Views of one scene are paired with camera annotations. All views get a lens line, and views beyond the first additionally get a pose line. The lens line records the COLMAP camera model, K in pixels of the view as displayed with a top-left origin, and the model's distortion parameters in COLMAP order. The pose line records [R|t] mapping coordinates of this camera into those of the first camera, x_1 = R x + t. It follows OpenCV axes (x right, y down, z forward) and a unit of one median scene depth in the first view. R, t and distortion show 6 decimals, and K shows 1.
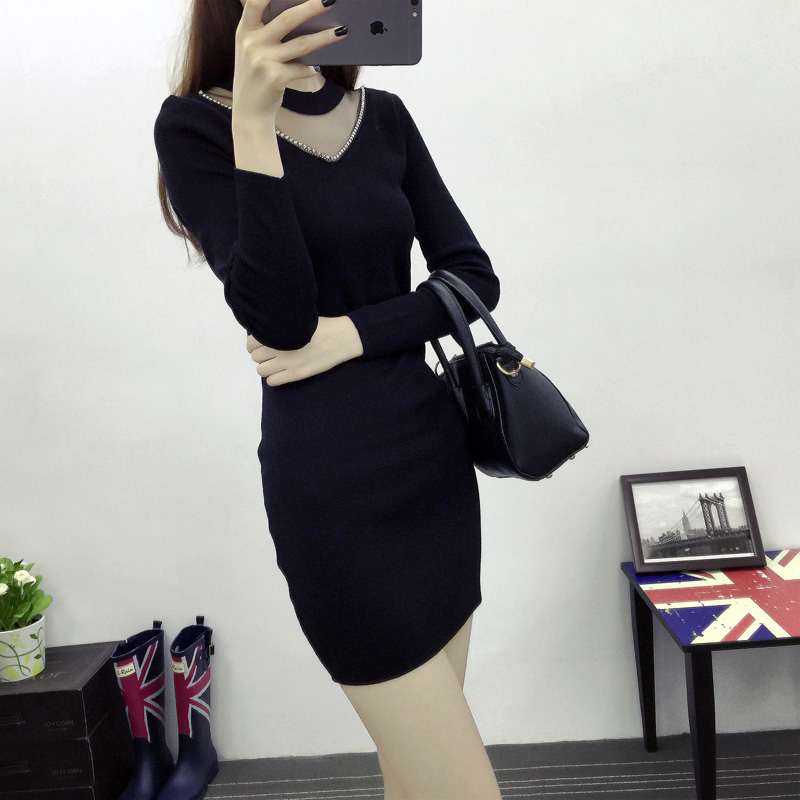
lens RADIAL K [[904.7, 0, 401.1], [0, 904.7, 395.3], [0, 0, 1]] dist [0.024220, 0.000000]
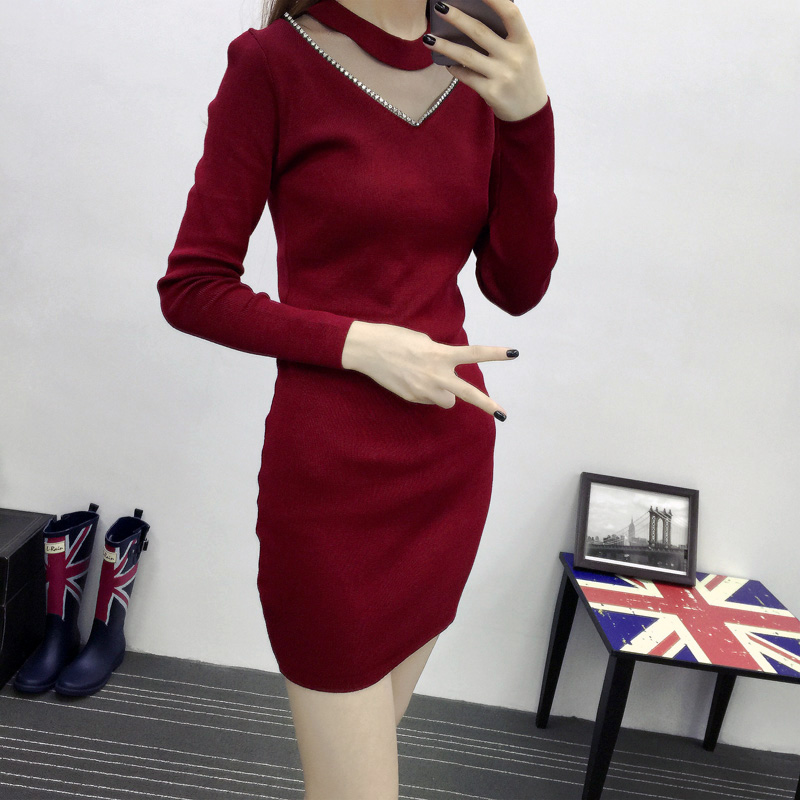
lens RADIAL K [[904.7, 0, 408.8], [0, 904.7, 411.1], [0, 0, 1]] dist [0.024220, 0.000000]
pose [[0.966154, 0.234092, 0.108386, -0.074887], [-0.244230, 0.965329, 0.092151, -0.023496], [-0.083056, -0.115504, 0.989829, 0.013333]]
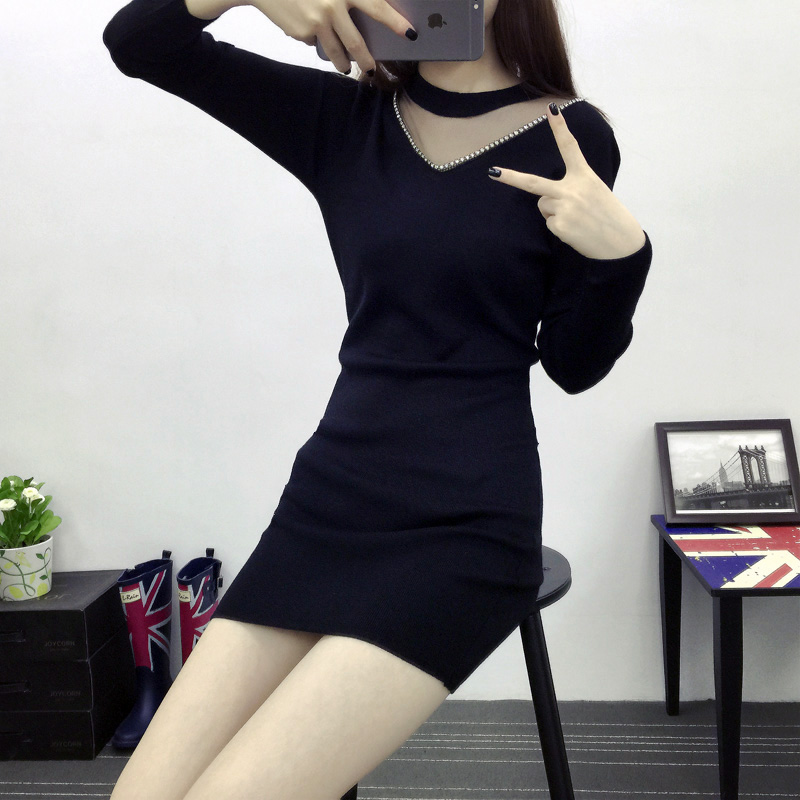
lens RADIAL K [[904.7, 0, 403.5], [0, 904.7, 403.9], [0, 0, 1]] dist [0.024220, 0.000000]
pose [[0.997762, 0.050046, -0.044344, 0.021013], [-0.049579, 0.998703, 0.011575, 0.071974], [0.044866, -0.009350, 0.998949, 0.044513]]
